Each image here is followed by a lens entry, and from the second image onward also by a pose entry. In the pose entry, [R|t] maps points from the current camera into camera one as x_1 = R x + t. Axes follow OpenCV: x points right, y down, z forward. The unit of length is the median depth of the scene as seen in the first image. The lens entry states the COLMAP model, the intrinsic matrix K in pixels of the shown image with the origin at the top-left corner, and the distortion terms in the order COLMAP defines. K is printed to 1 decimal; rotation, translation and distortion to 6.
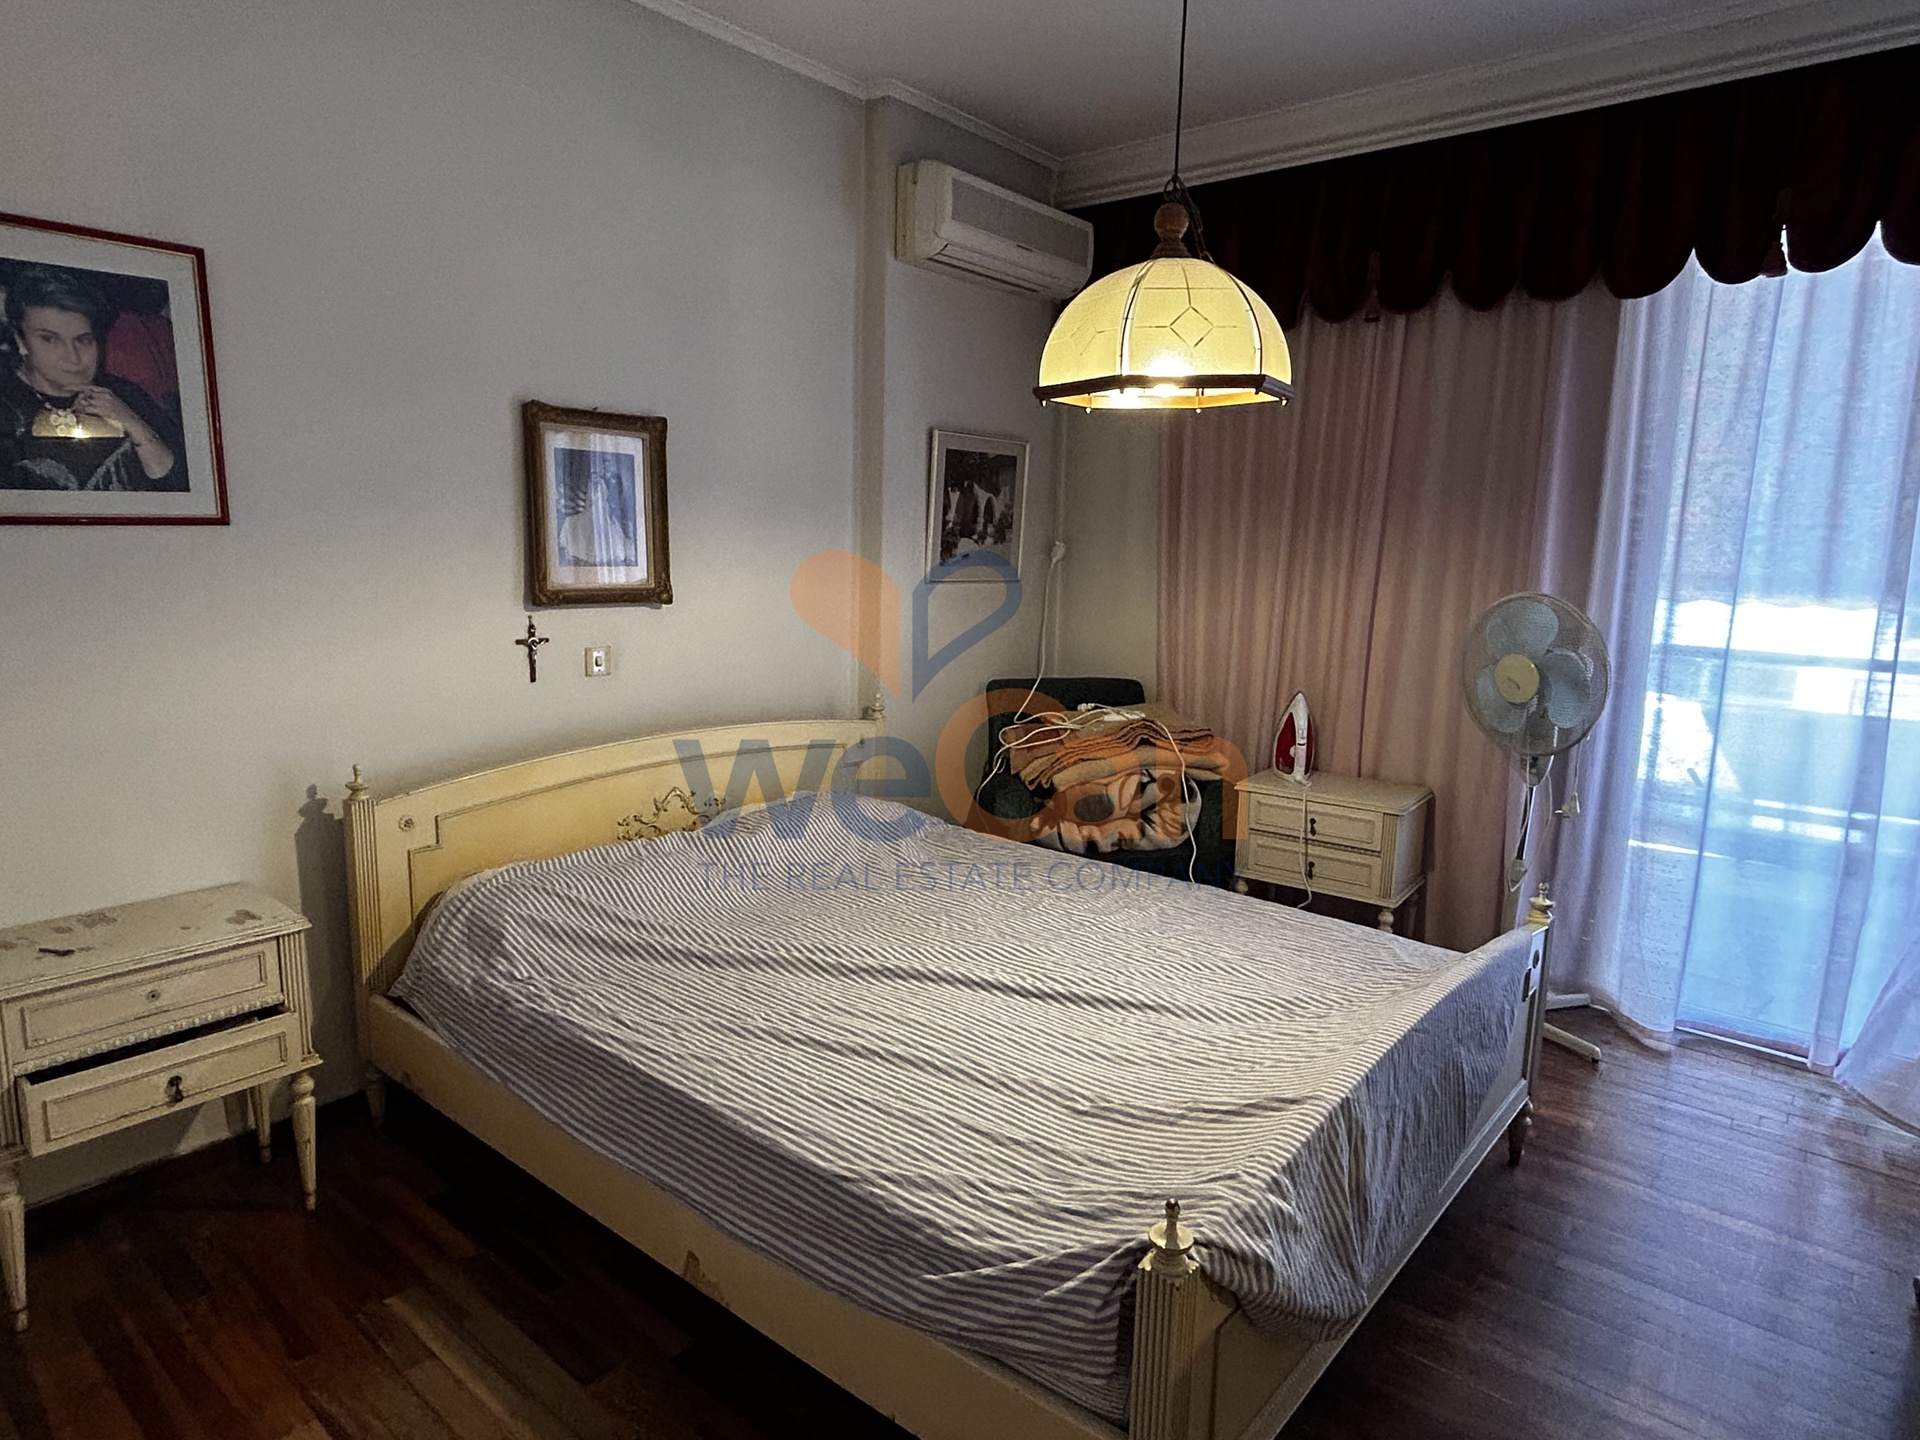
lens RADIAL K [[1116.8, 0, 959.9], [0, 1116.8, 722.6], [0, 0, 1]] dist [0.000022, 0.000264]
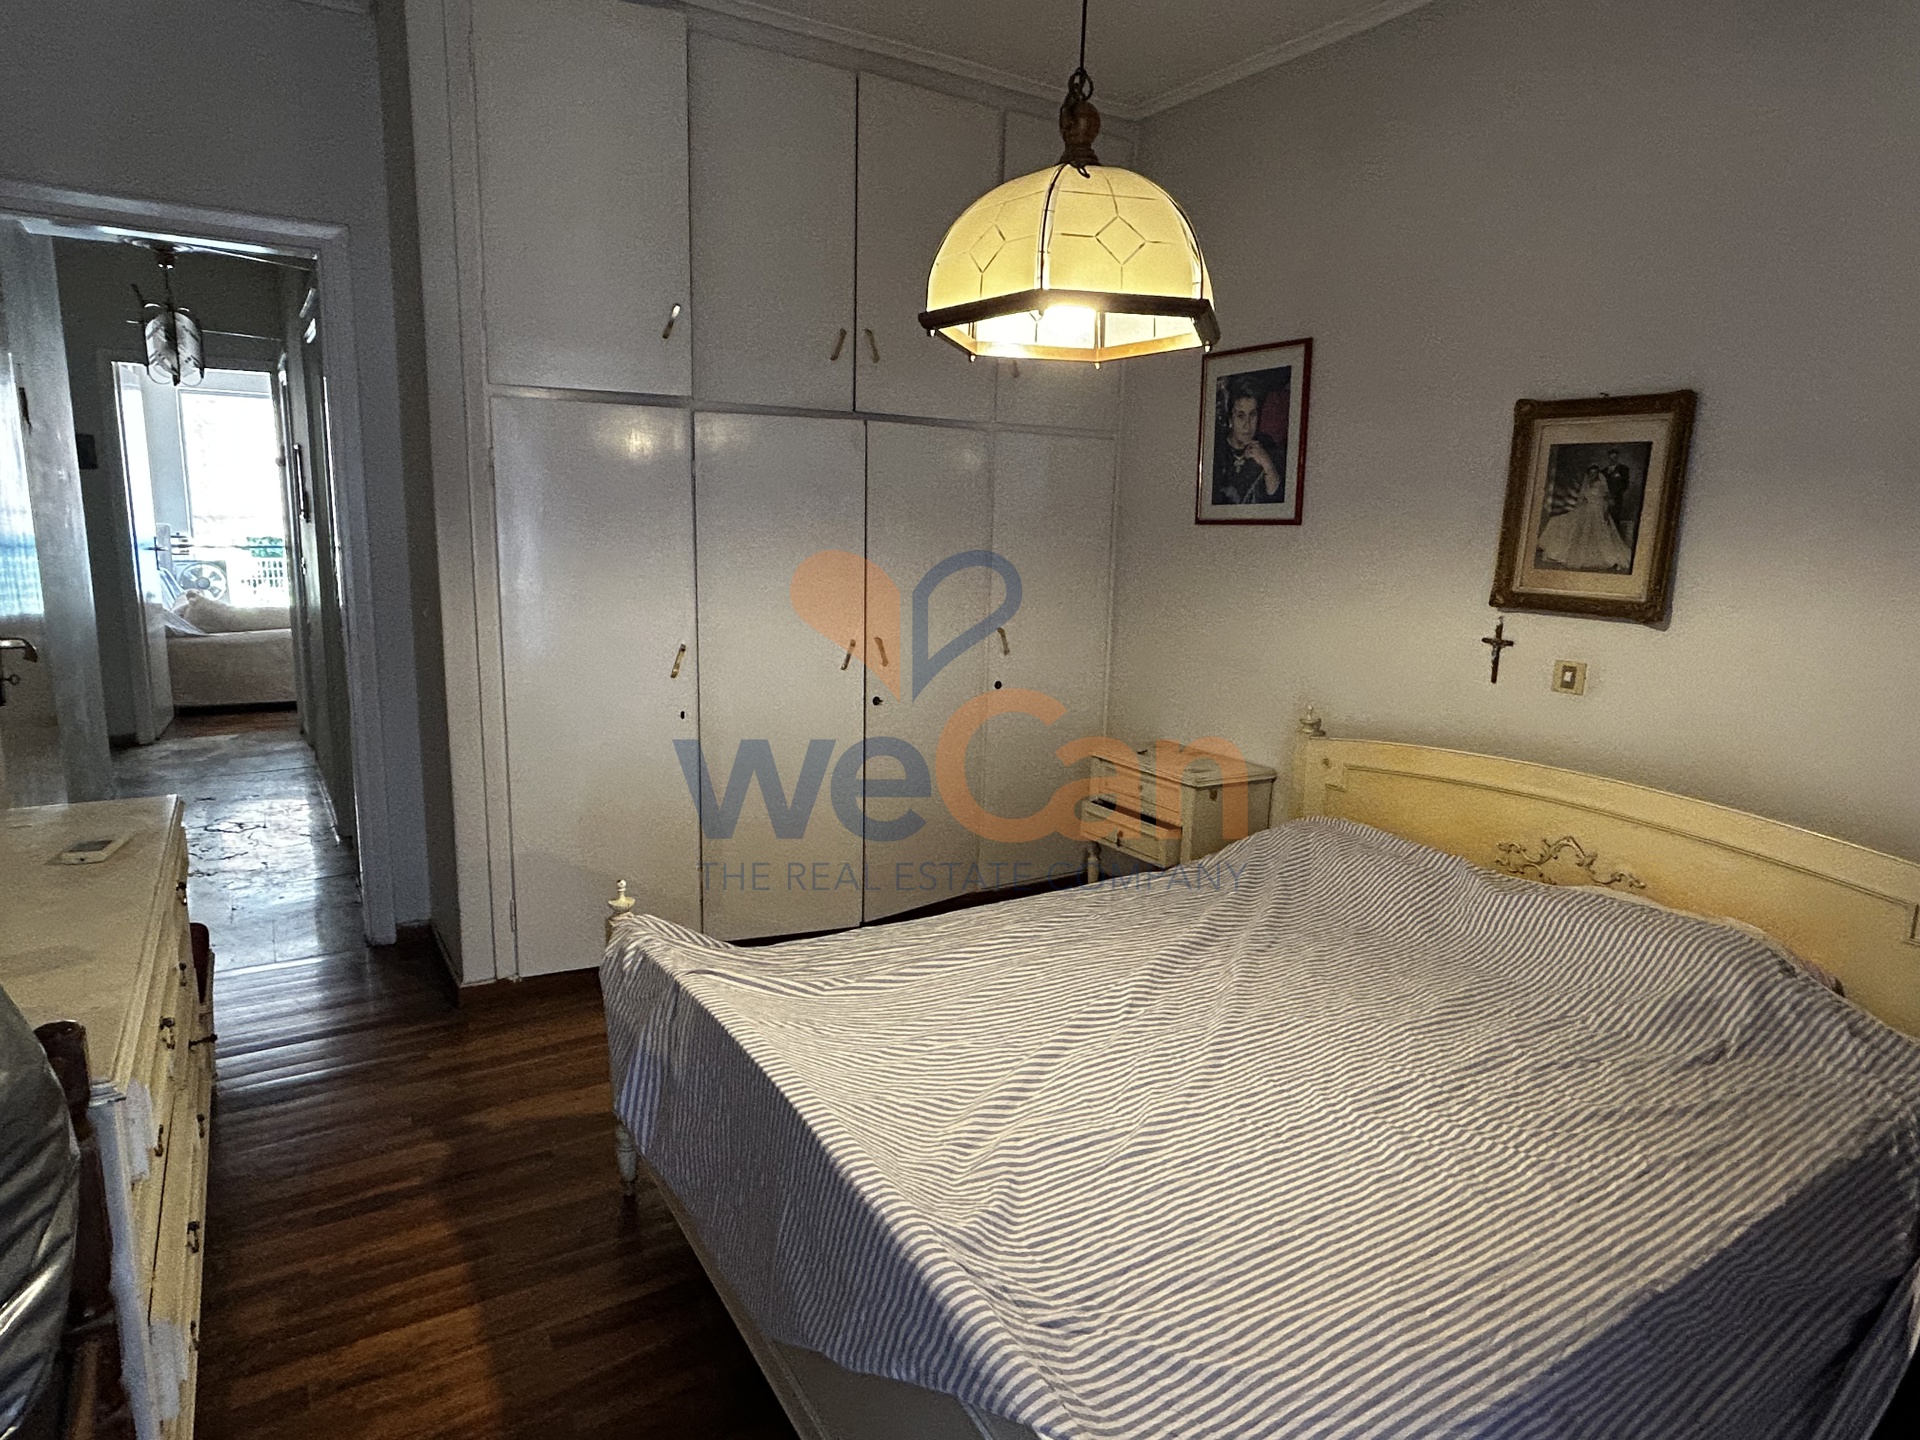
lens RADIAL K [[1116.8, 0, 961.8], [0, 1116.8, 720.3], [0, 0, 1]] dist [0.000022, 0.000264]
pose [[-0.301629, 0.147600, -0.941931, 0.742834], [-0.186350, 0.959763, 0.210068, -0.131348], [0.935037, 0.238892, -0.261988, 0.865070]]
